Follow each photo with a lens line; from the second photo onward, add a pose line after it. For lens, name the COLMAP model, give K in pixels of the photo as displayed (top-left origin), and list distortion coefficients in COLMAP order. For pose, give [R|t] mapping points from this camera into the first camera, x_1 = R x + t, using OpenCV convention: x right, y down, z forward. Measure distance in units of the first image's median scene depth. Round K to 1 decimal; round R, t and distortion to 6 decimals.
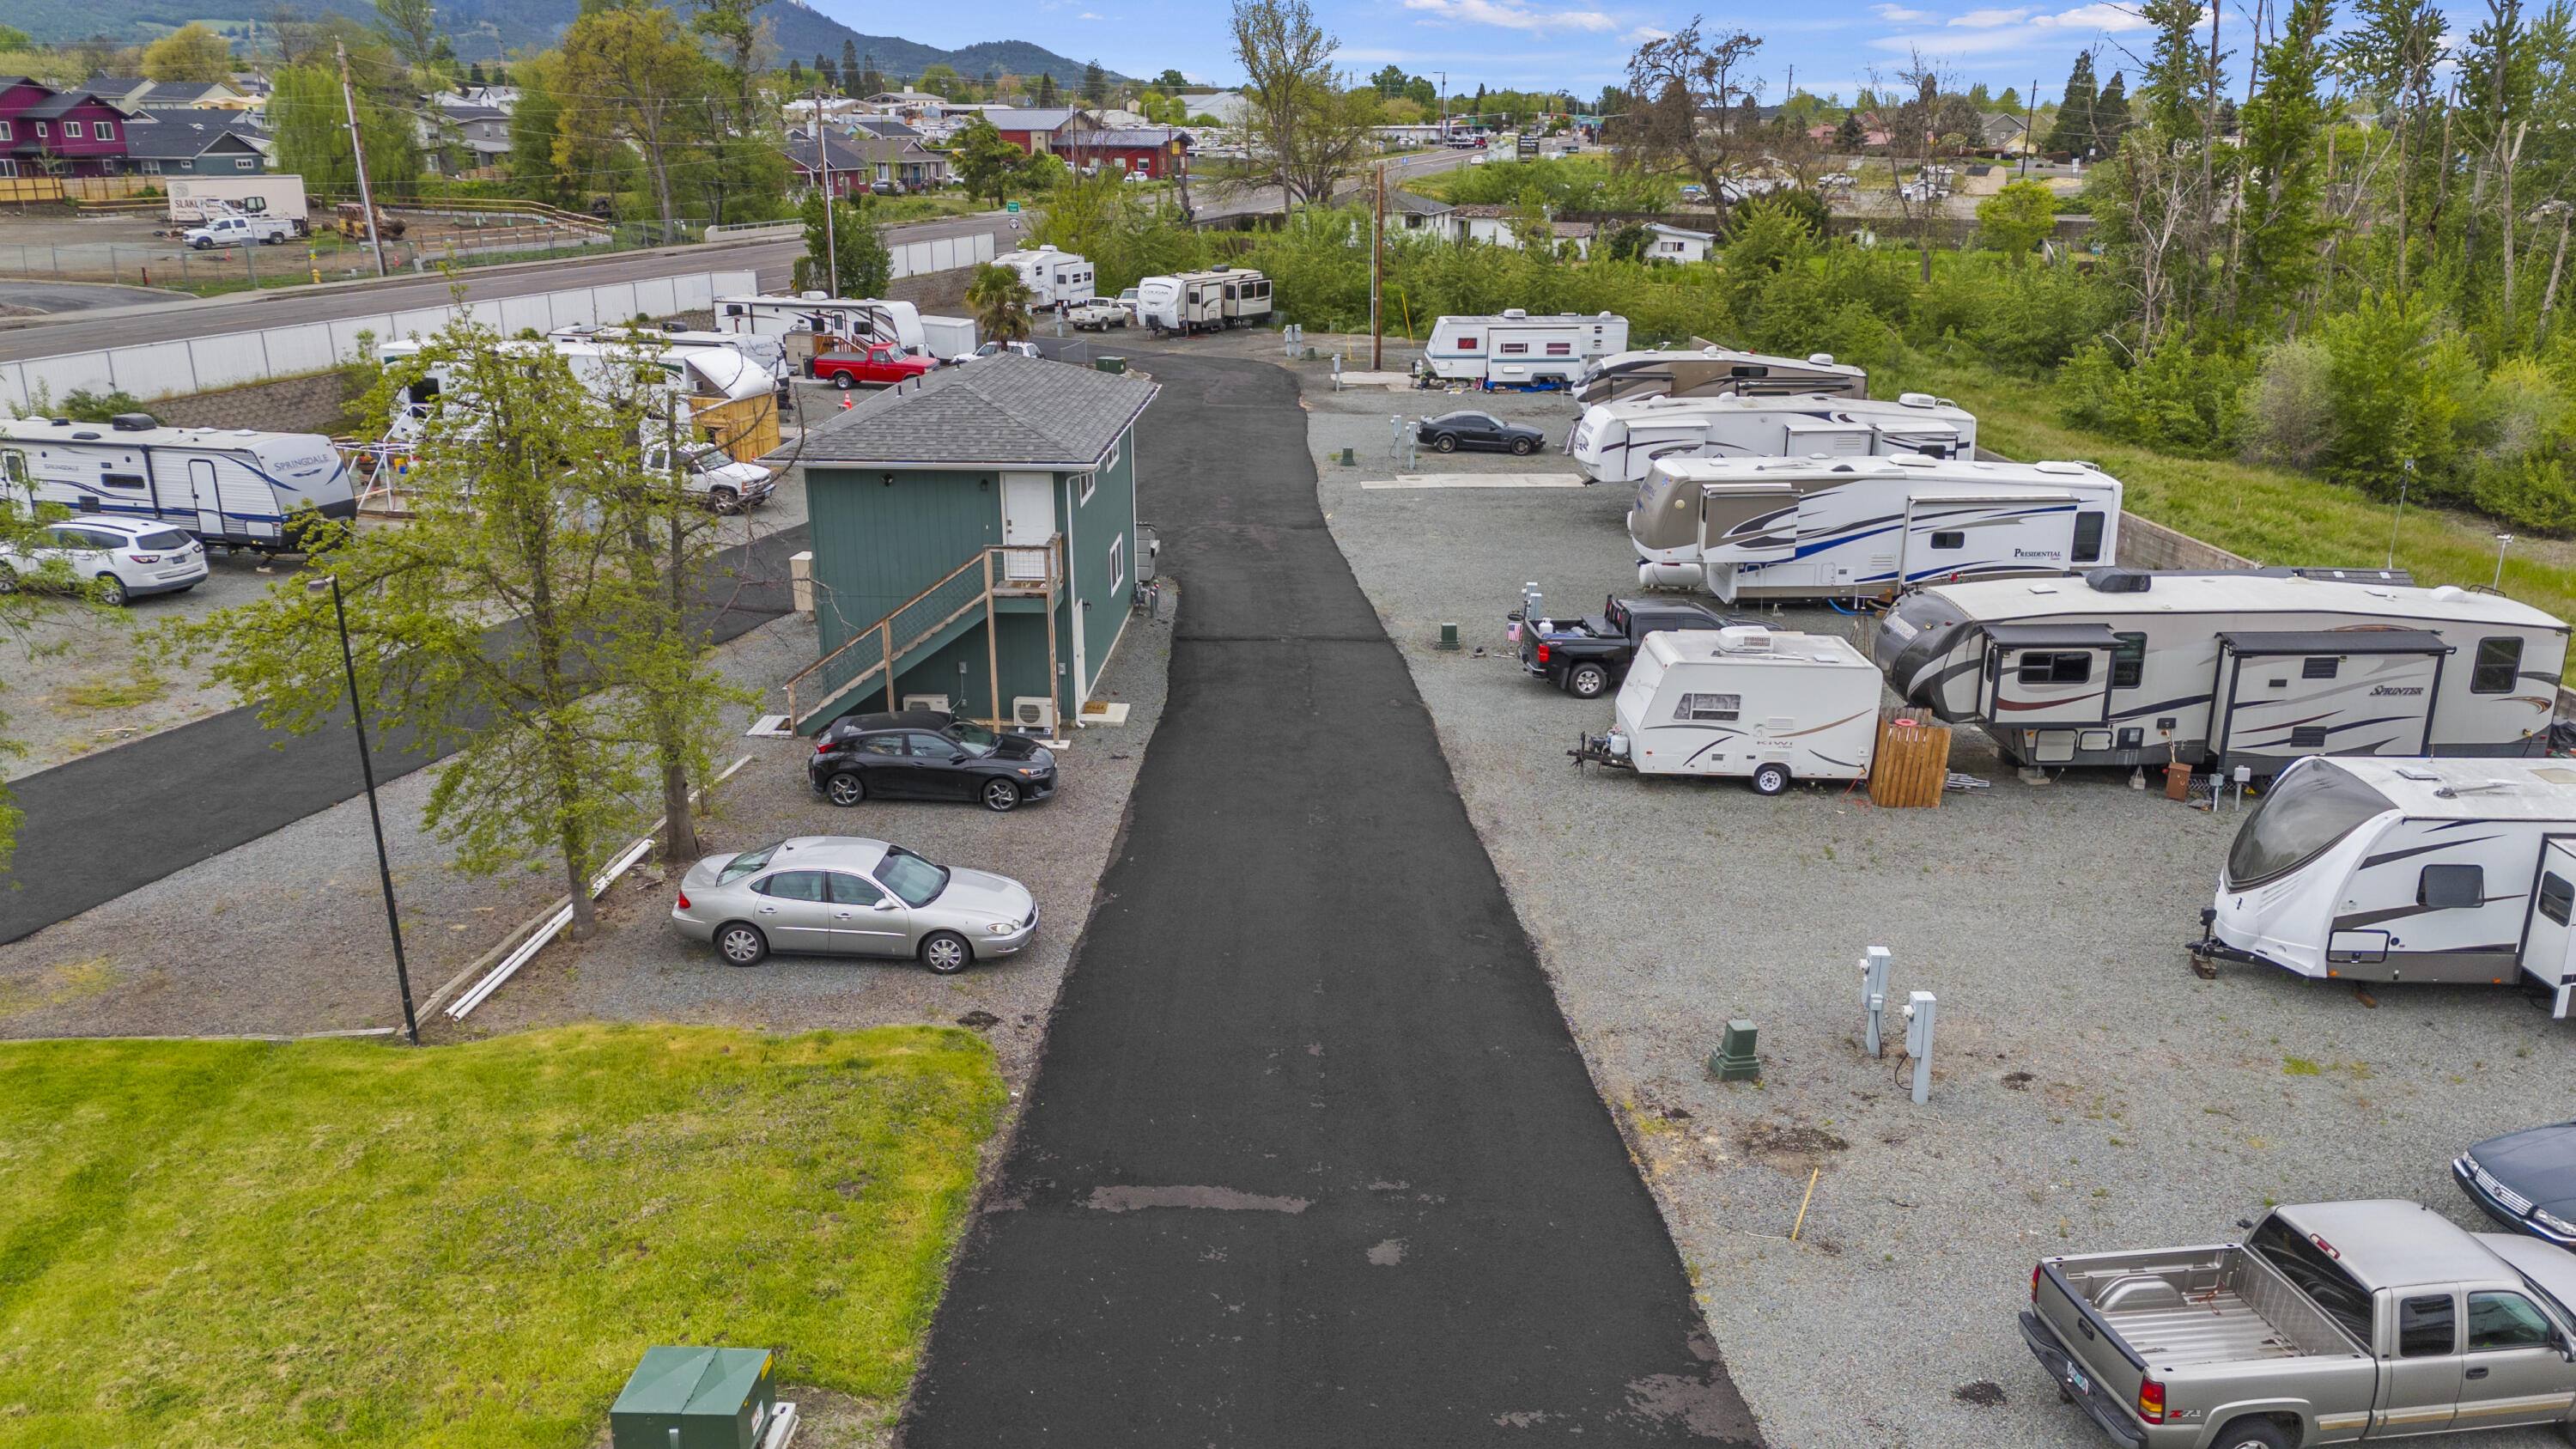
lens RADIAL K [[1896.7, 0, 1274.4], [0, 1896.7, 723.5], [0, 0, 1]] dist [0.061311, -0.028539]
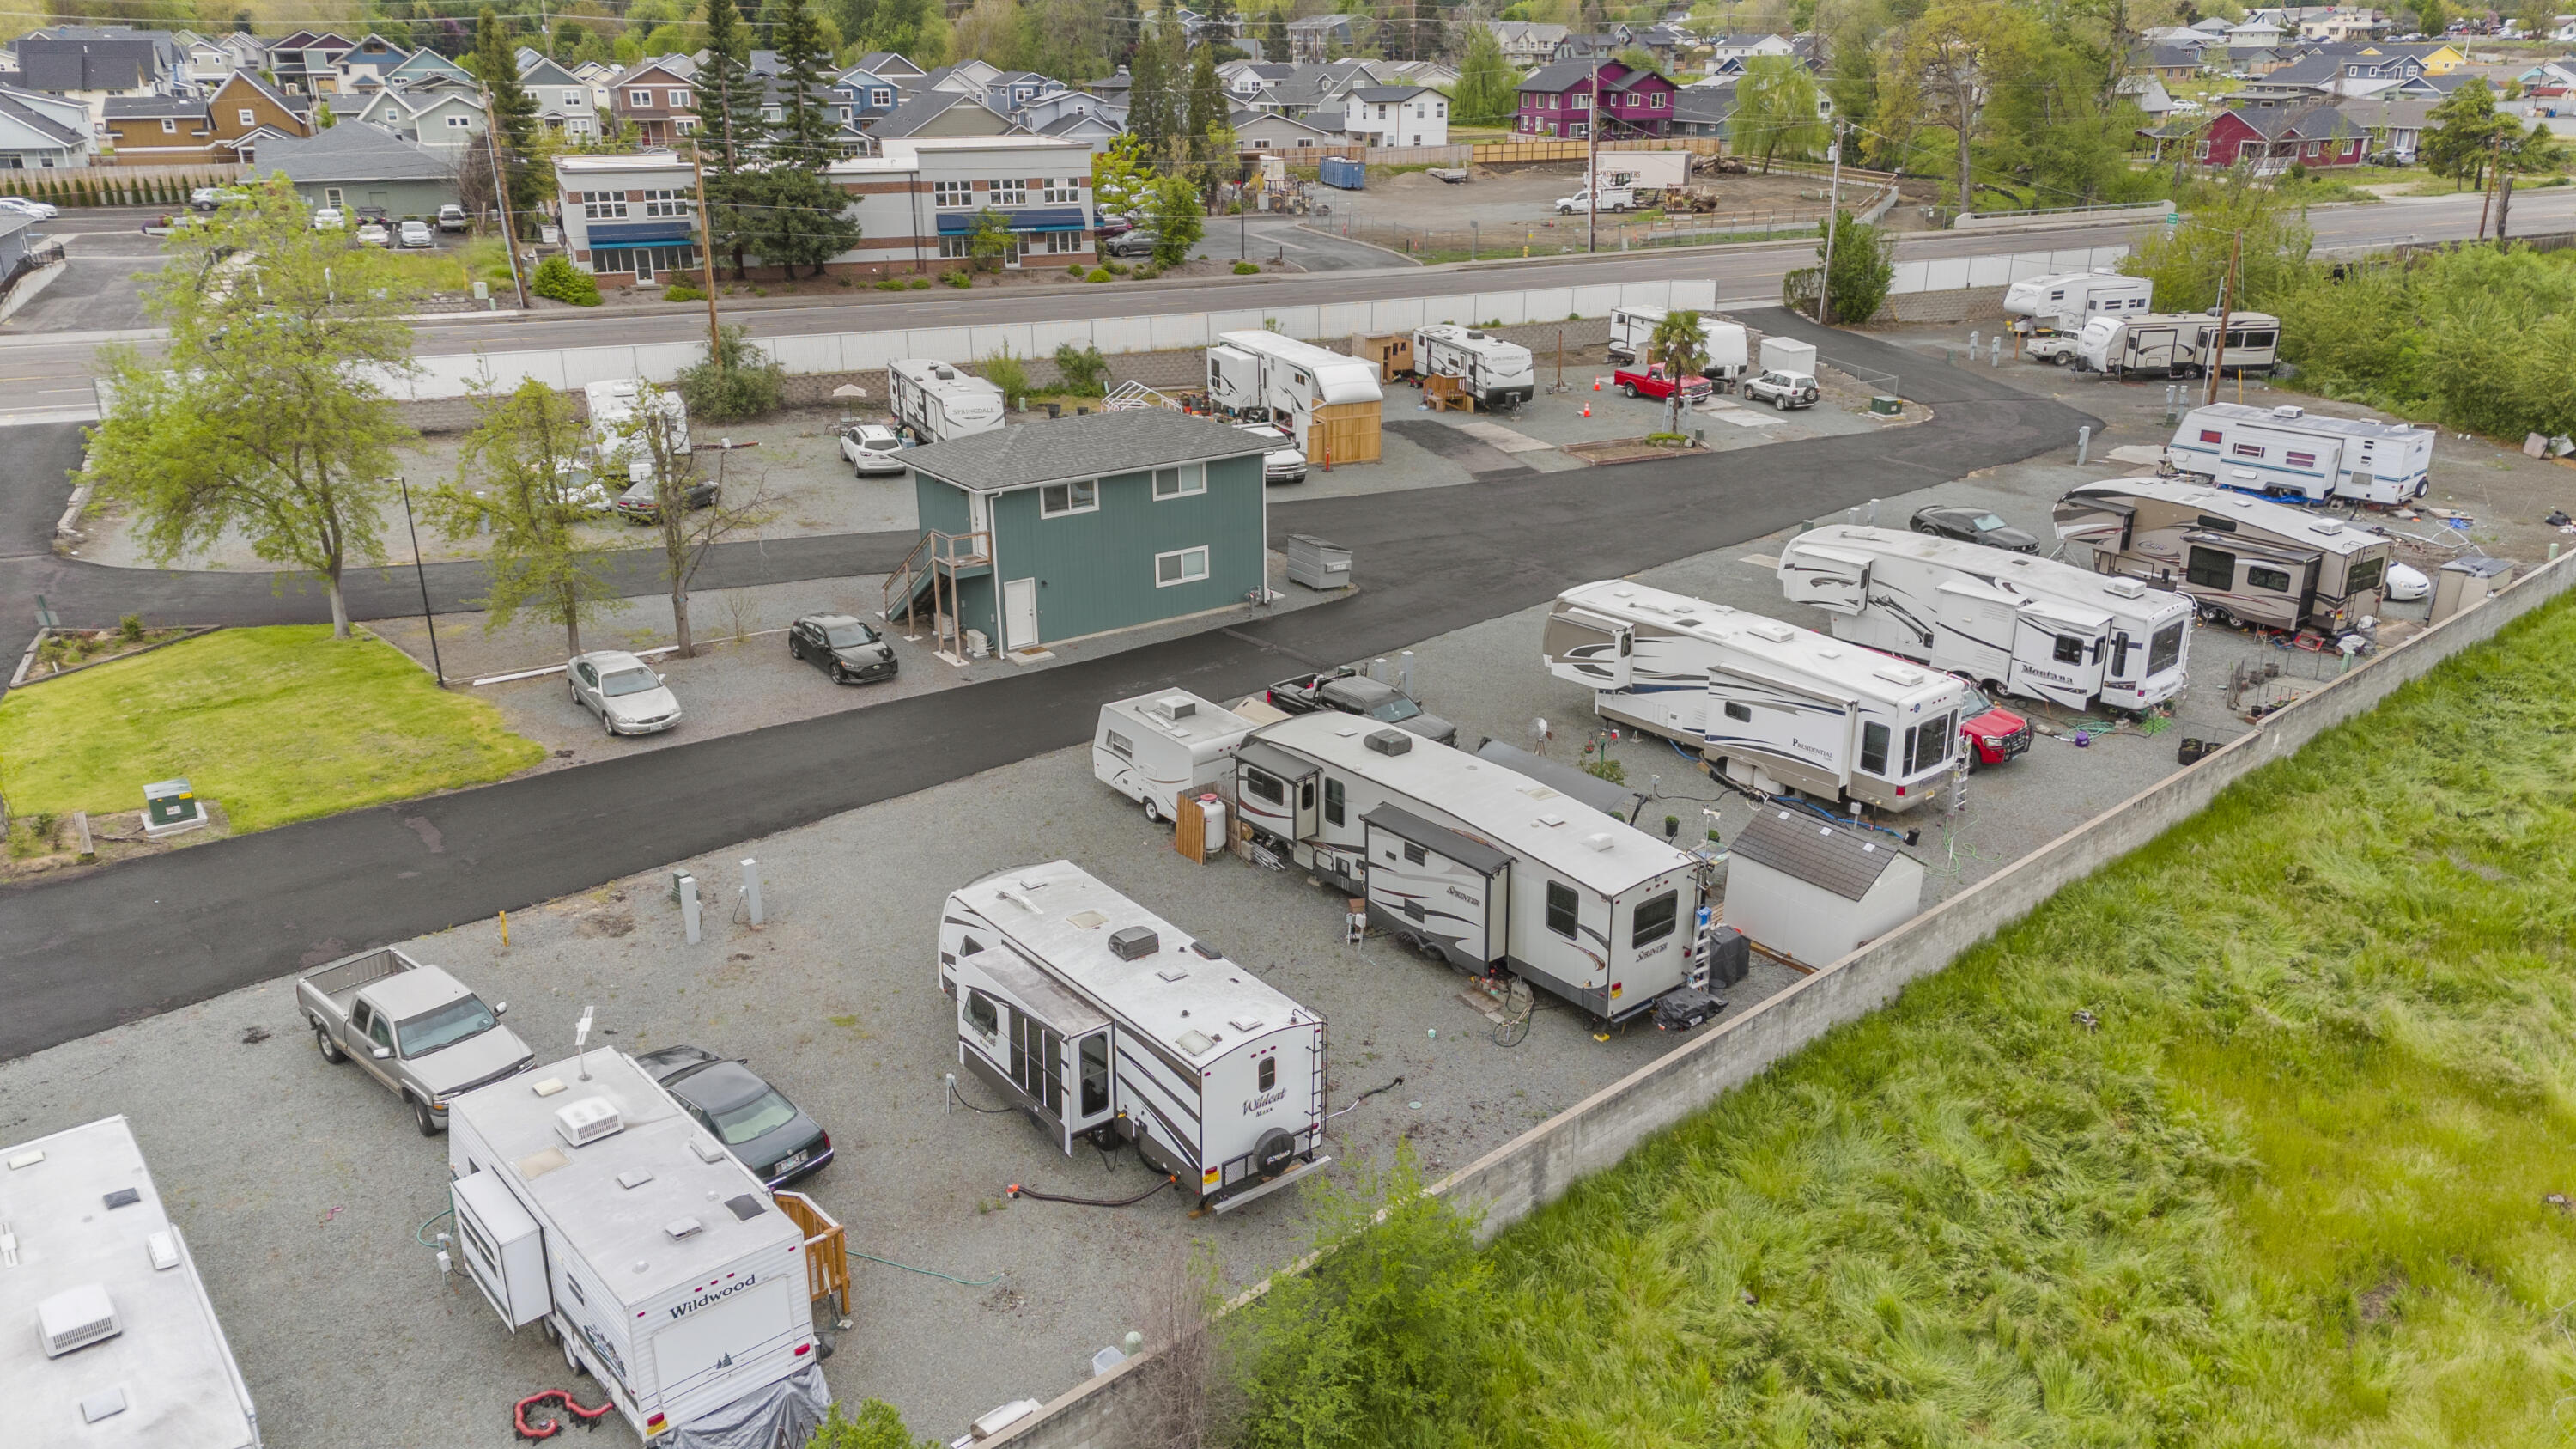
lens RADIAL K [[1896.7, 0, 1294.2], [0, 1896.7, 732.0], [0, 0, 1]] dist [0.061311, -0.028539]
pose [[0.621533, 0.269127, -0.735709, 1.232233], [-0.229852, 0.960453, 0.157159, -0.245205], [0.748909, 0.071425, 0.658813, 0.174634]]
